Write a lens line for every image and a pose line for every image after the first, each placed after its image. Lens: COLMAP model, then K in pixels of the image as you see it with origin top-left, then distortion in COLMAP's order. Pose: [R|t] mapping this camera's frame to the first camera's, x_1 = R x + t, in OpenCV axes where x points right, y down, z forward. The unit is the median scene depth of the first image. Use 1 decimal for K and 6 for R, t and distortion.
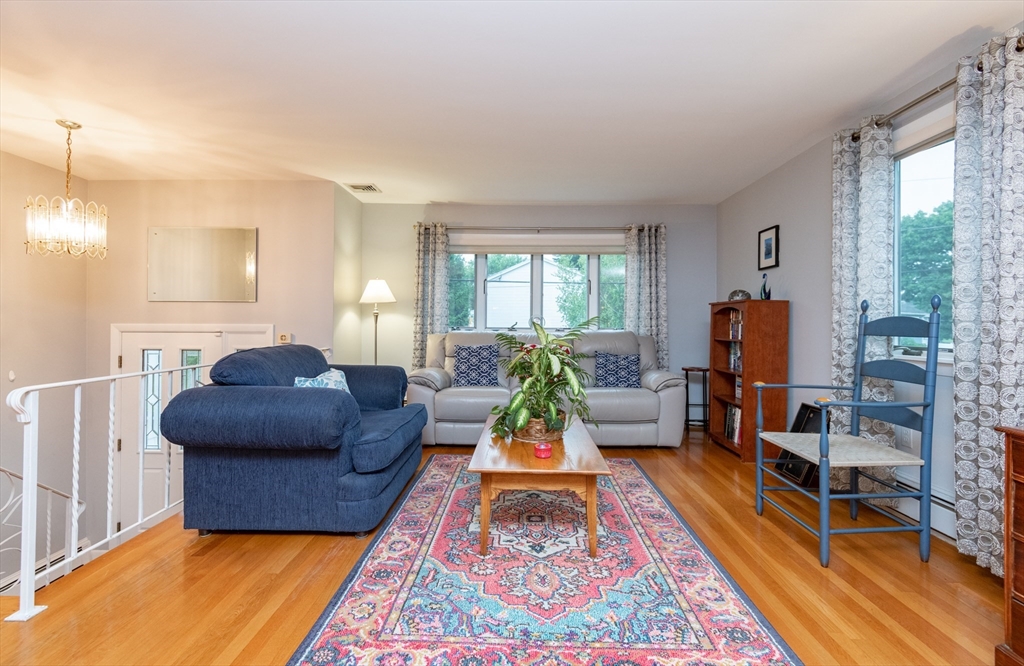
lens RADIAL K [[476.8, 0, 509.1], [0, 476.8, 321.1], [0, 0, 1]] dist [0.042829, -0.028074]
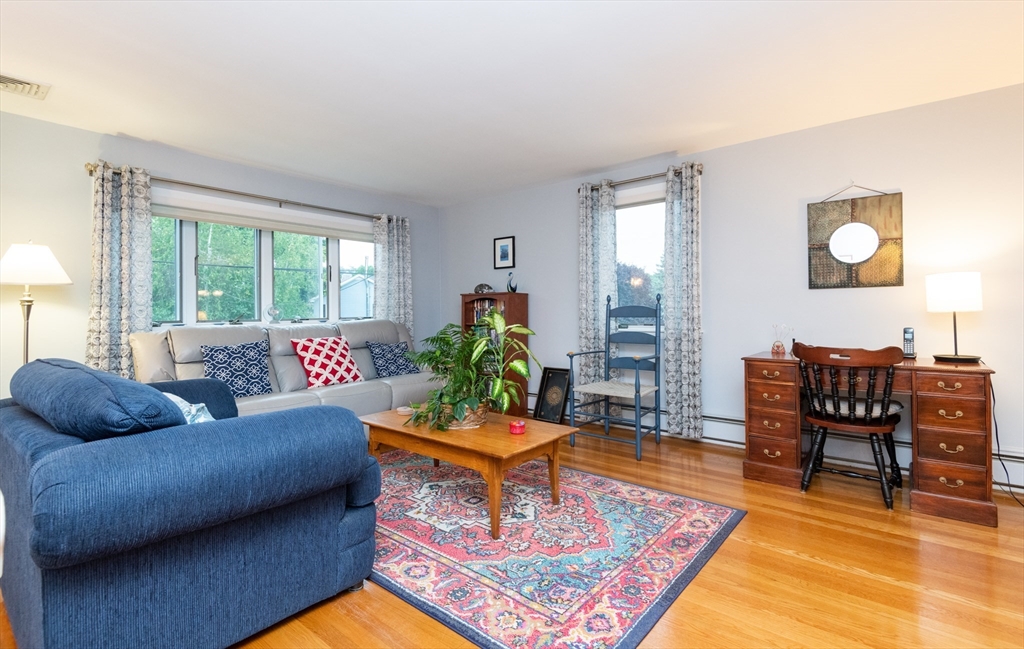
lens RADIAL K [[477.0, 0, 532.9], [0, 477.0, 308.3], [0, 0, 1]] dist [0.030058, -0.000431]
pose [[0.598918, -0.009039, 0.800760, -0.748450], [0.009005, 0.999949, 0.004553, -0.011059], [-0.800760, 0.004485, 0.598969, 0.287608]]
